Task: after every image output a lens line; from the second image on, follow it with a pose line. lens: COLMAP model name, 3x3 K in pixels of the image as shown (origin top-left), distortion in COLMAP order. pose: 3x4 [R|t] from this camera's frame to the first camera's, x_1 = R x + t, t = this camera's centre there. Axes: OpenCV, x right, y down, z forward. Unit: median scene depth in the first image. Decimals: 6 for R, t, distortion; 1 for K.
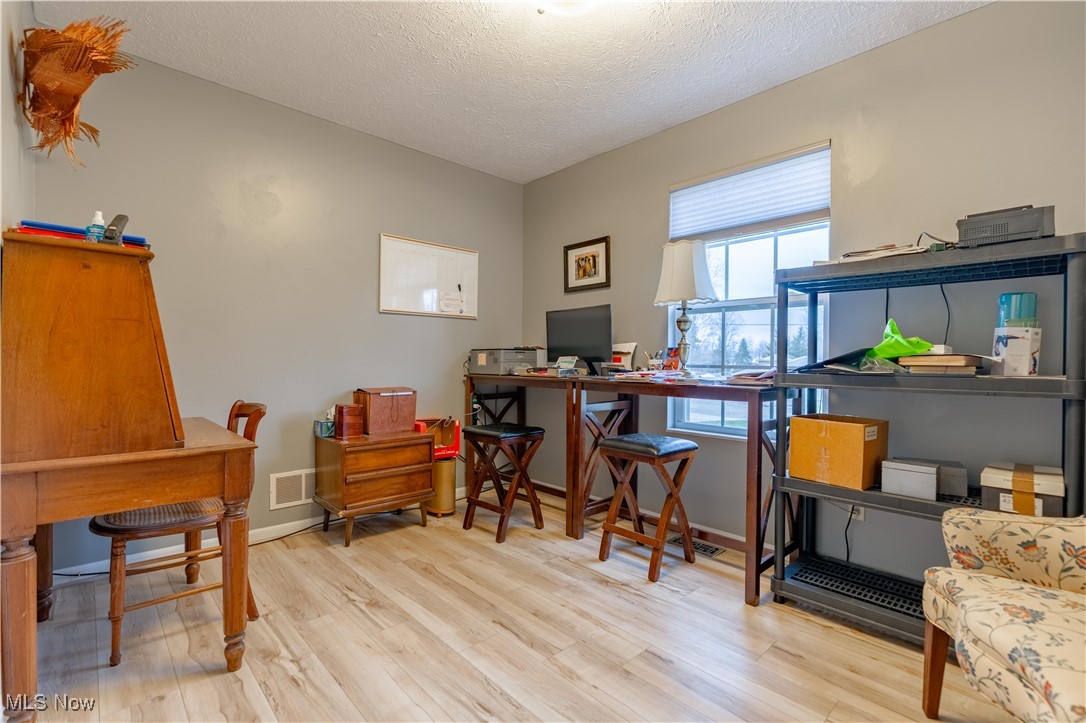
lens RADIAL K [[488.1, 0, 546.0], [0, 488.1, 363.2], [0, 0, 1]] dist [-0.004577, 0.001473]
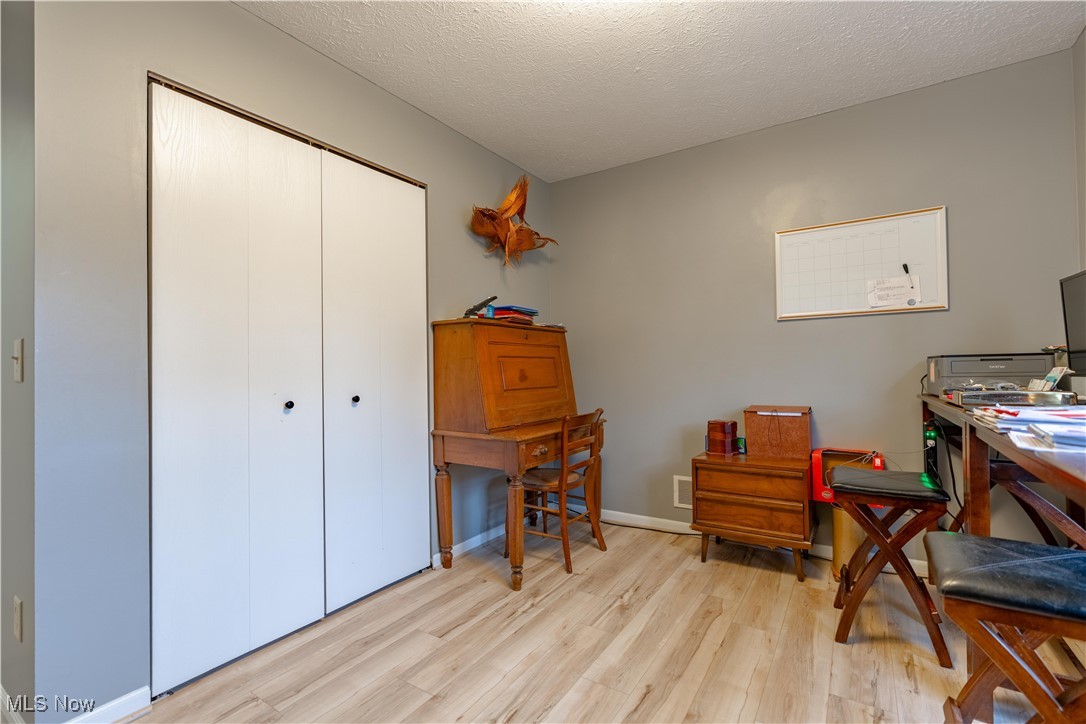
lens RADIAL K [[488.1, 0, 543.7], [0, 488.1, 365.1], [0, 0, 1]] dist [-0.004577, 0.001473]
pose [[0.224479, -0.019187, -0.974290, 0.516072], [0.012435, 0.999781, -0.016824, -0.017057], [0.974400, -0.008339, 0.224668, 0.466453]]
